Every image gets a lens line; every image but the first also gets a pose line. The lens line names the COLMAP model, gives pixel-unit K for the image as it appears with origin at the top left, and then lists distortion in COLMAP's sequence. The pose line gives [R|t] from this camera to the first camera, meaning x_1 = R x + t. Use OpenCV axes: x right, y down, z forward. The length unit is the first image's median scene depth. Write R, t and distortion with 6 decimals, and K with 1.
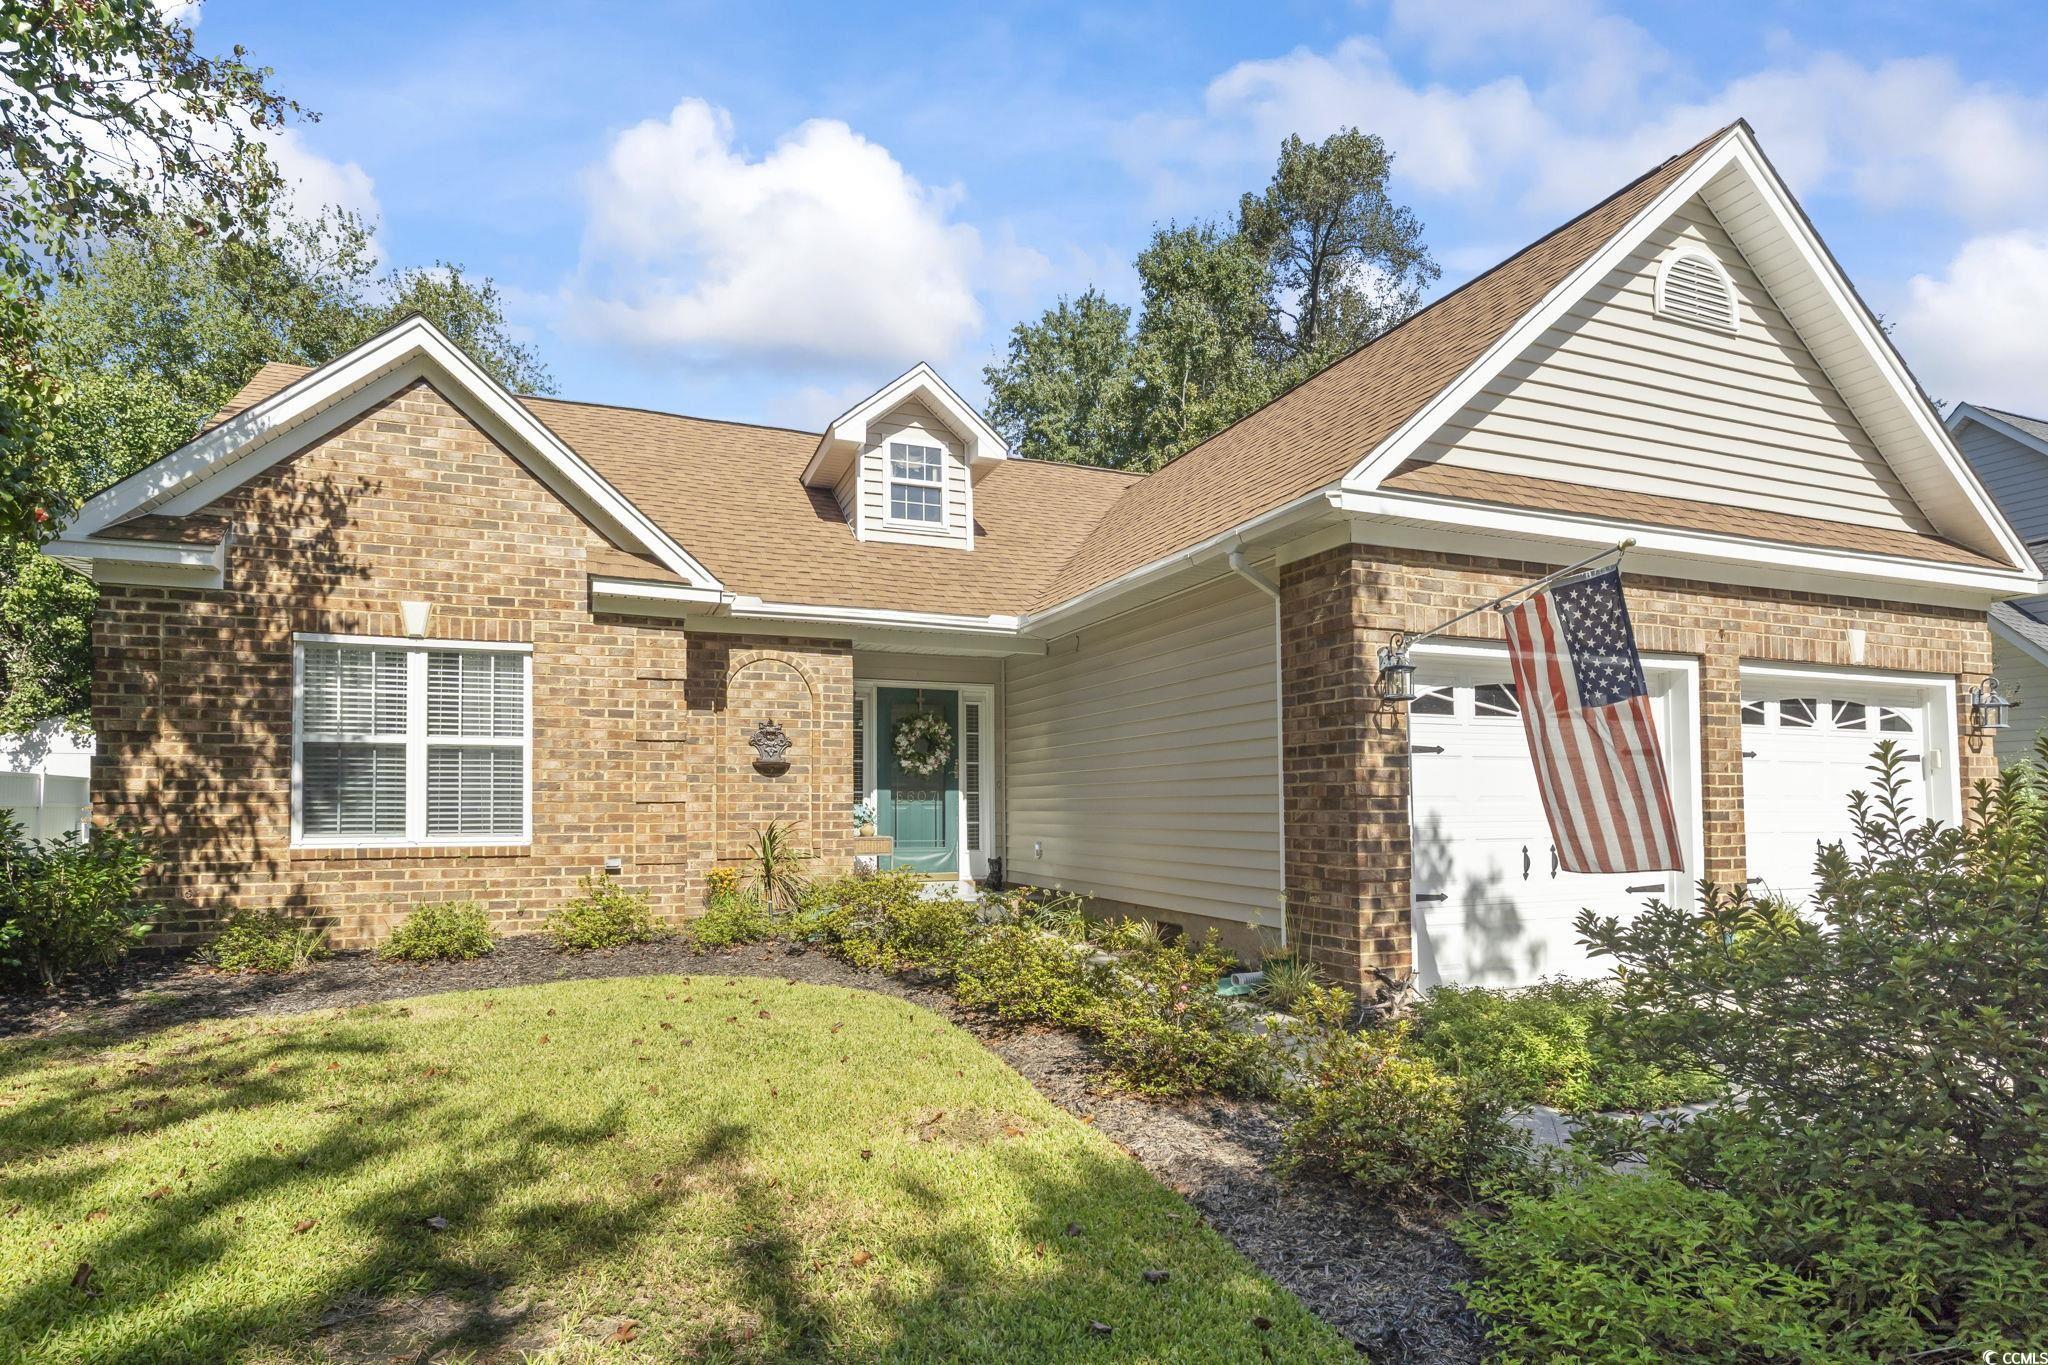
lens RADIAL K [[981.8, 0, 1017.7], [0, 981.8, 676.6], [0, 0, 1]] dist [0.007427, -0.001331]
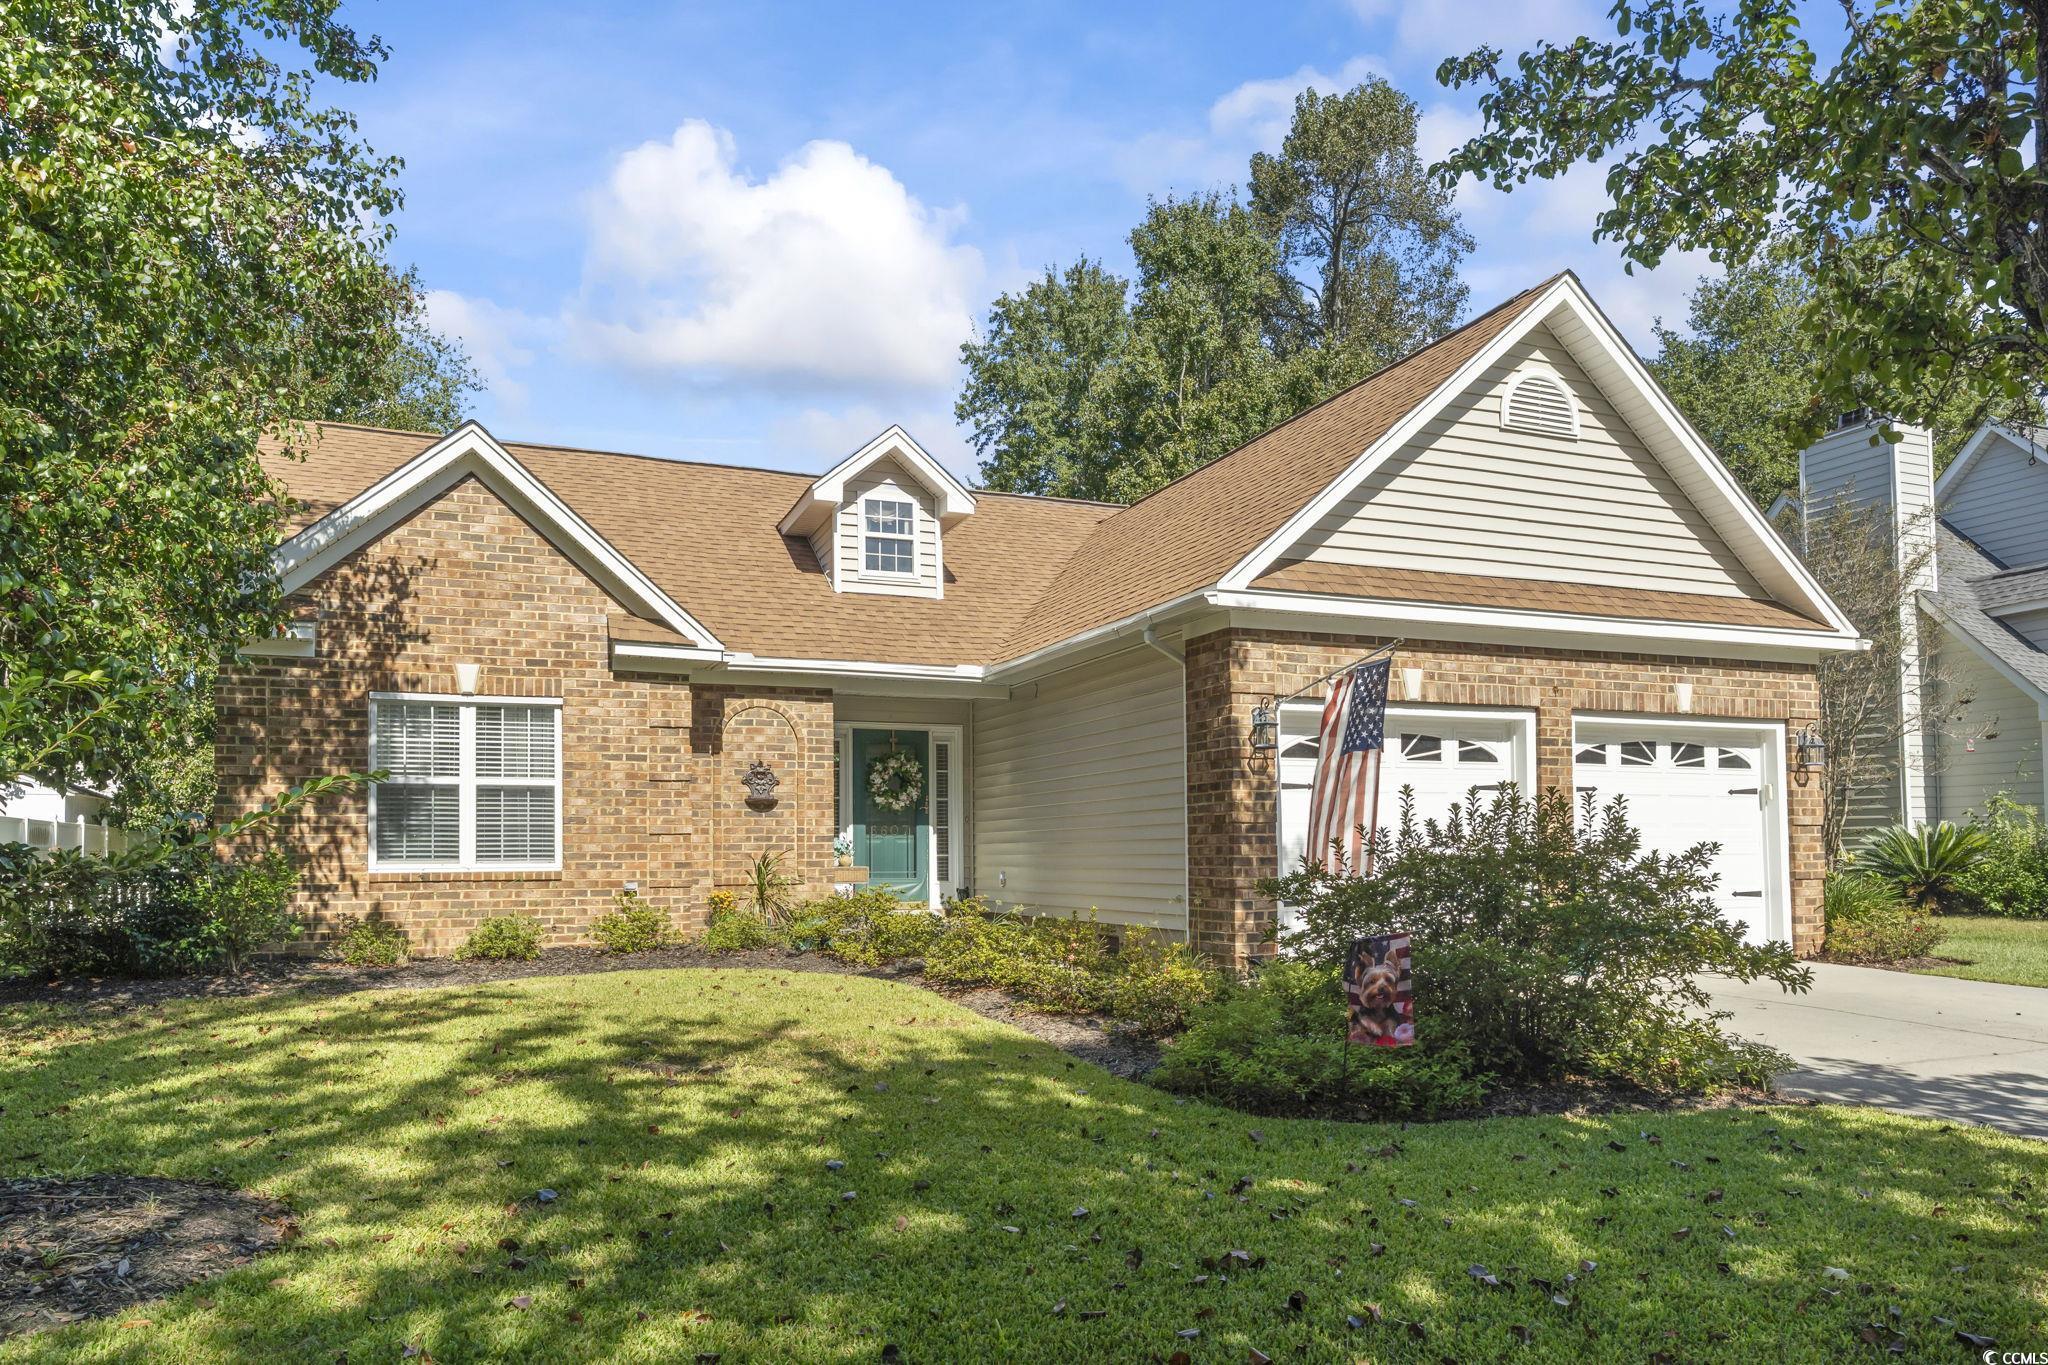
lens RADIAL K [[1133.2, 0, 1027.8], [0, 1133.2, 685.7], [0, 0, 1]] dist [0.001347, 0.000044]
pose [[0.999704, -0.001436, 0.024301, 0.027127], [0.001737, 0.999922, -0.012368, -0.031176], [-0.024281, 0.012406, 0.999628, -0.367739]]
